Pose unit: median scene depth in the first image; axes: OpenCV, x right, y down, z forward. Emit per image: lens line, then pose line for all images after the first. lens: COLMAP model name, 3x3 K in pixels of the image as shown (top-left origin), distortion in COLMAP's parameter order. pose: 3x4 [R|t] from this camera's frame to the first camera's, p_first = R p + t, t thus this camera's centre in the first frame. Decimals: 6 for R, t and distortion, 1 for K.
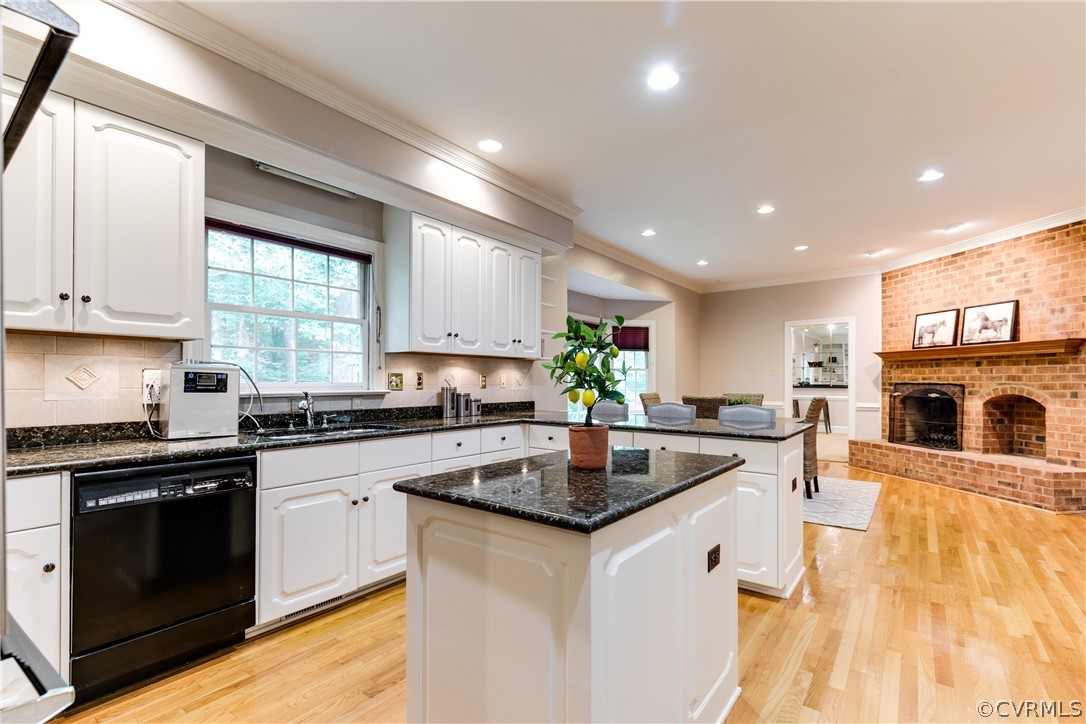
lens RADIAL K [[493.9, 0, 536.4], [0, 493.9, 377.9], [0, 0, 1]] dist [0.013485, -0.003520]
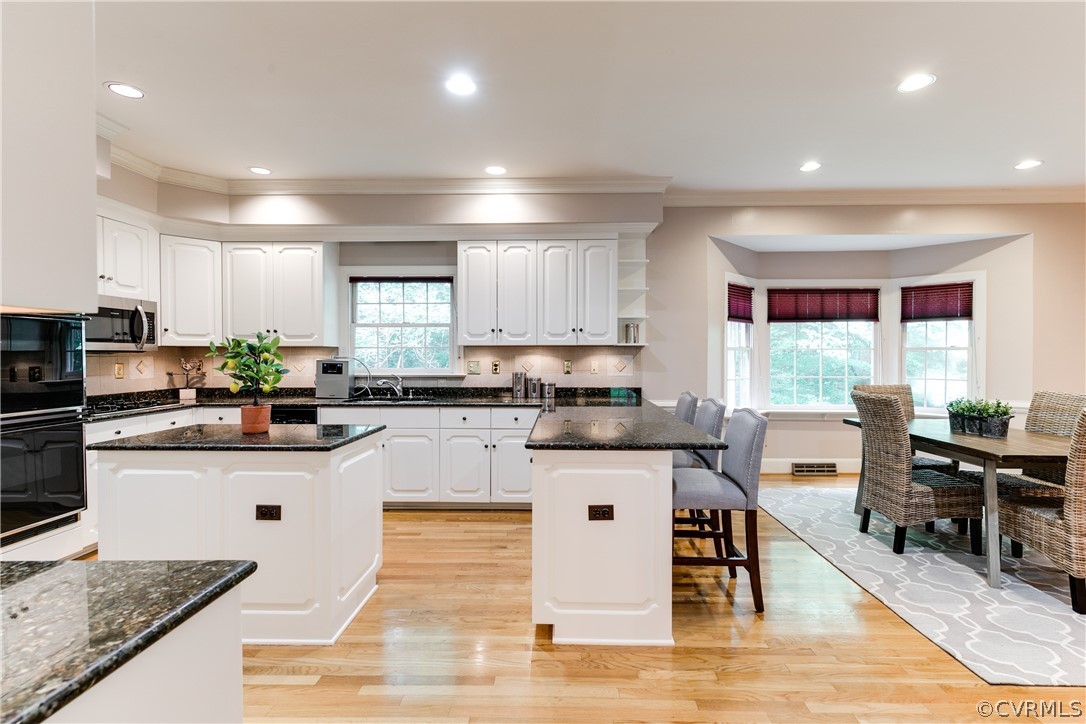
lens RADIAL K [[493.9, 0, 550.5], [0, 493.9, 361.0], [0, 0, 1]] dist [0.013485, -0.003520]
pose [[0.588703, 0.008386, -0.808306, 0.666425], [0.007060, 0.999855, 0.015515, -0.021682], [0.808319, -0.014841, 0.588558, 0.283506]]
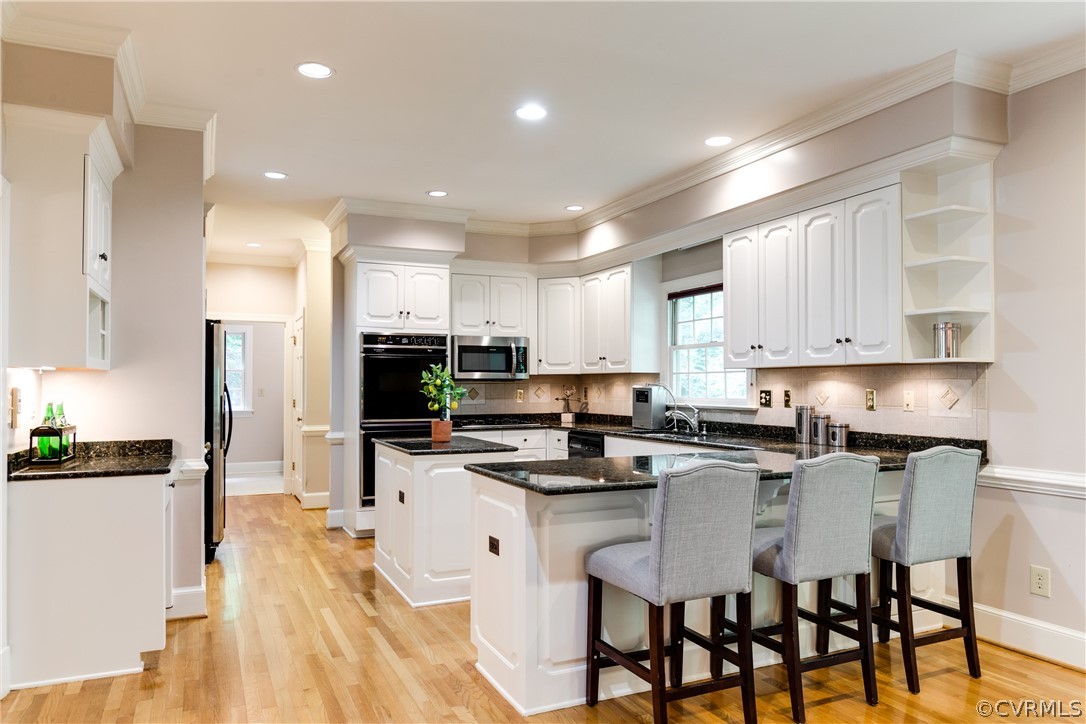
lens RADIAL K [[732.1, 0, 535.2], [0, 732.1, 373.3], [0, 0, 1]] dist [0.007751, -0.000846]
pose [[-0.469003, -0.014240, -0.883082, 0.883347], [0.007995, 0.999761, -0.020367, -0.011707], [0.883160, -0.016613, -0.468777, 0.936452]]
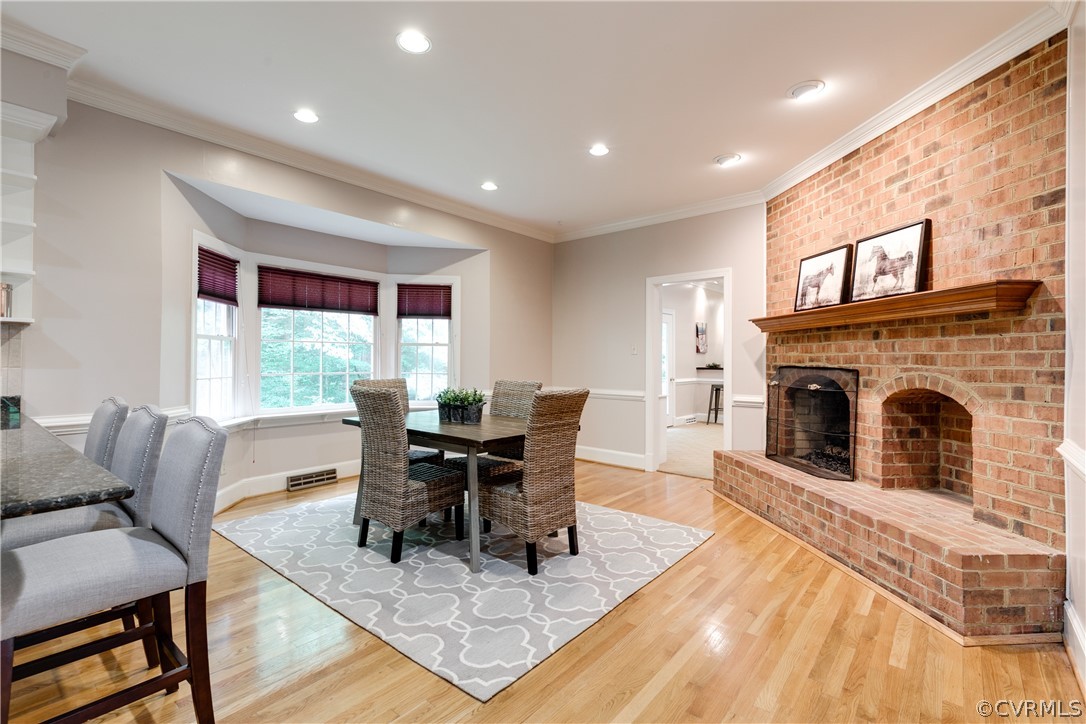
lens RADIAL K [[493.9, 0, 533.6], [0, 493.9, 352.9], [0, 0, 1]] dist [0.013485, -0.003520]
pose [[0.998749, 0.004498, -0.049807, 0.598478], [-0.004875, 0.999960, -0.007461, -0.000579], [0.049771, 0.007694, 0.998731, 0.459437]]
